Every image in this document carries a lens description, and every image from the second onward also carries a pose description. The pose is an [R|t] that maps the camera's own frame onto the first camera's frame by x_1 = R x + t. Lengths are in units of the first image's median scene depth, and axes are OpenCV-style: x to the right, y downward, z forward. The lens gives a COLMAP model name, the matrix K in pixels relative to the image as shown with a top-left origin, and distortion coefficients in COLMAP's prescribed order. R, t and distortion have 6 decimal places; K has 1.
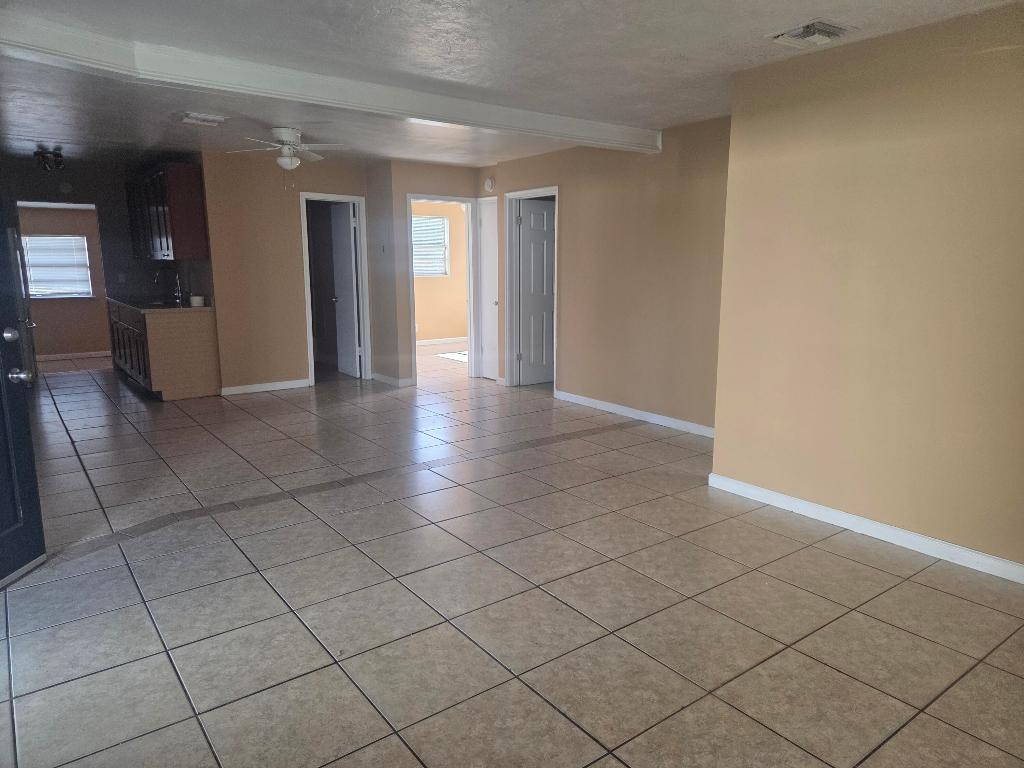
lens RADIAL K [[688.1, 0, 511.2], [0, 688.1, 384.0], [0, 0, 1]] dist [0.043983, -0.005670]
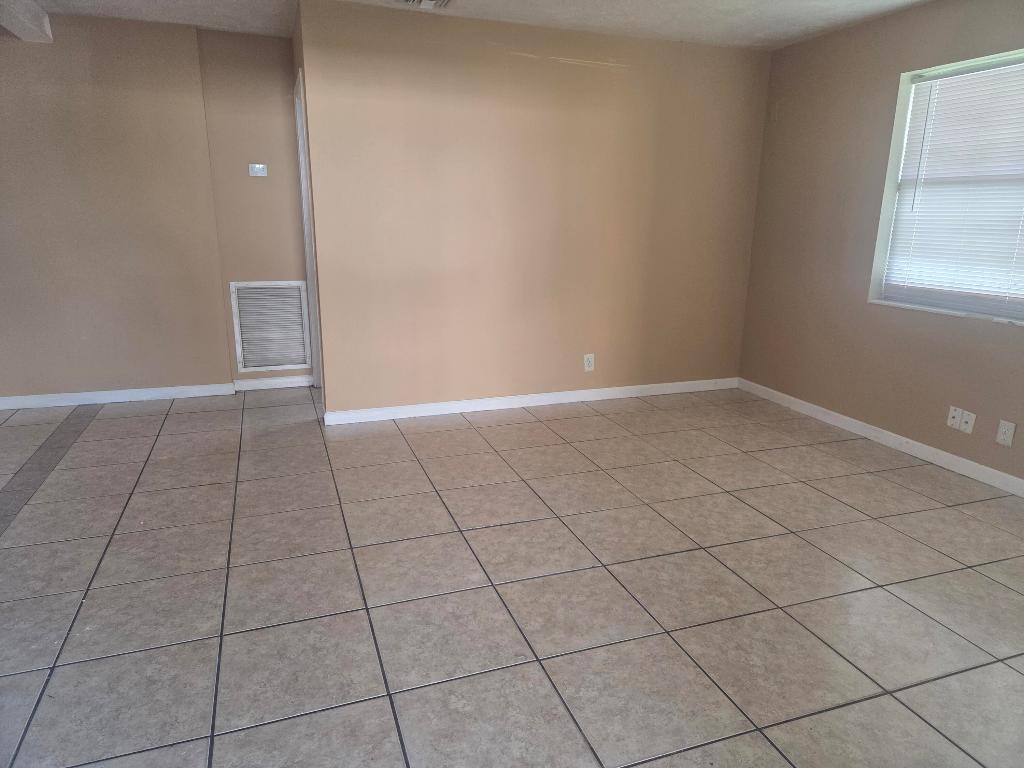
lens RADIAL K [[688.1, 0, 534.2], [0, 688.1, 390.4], [0, 0, 1]] dist [0.043983, -0.005670]
pose [[0.279304, -0.240626, 0.929563, -0.749034], [0.160769, 0.966144, 0.201790, -0.076464], [-0.946648, 0.093085, 0.308533, 0.543418]]
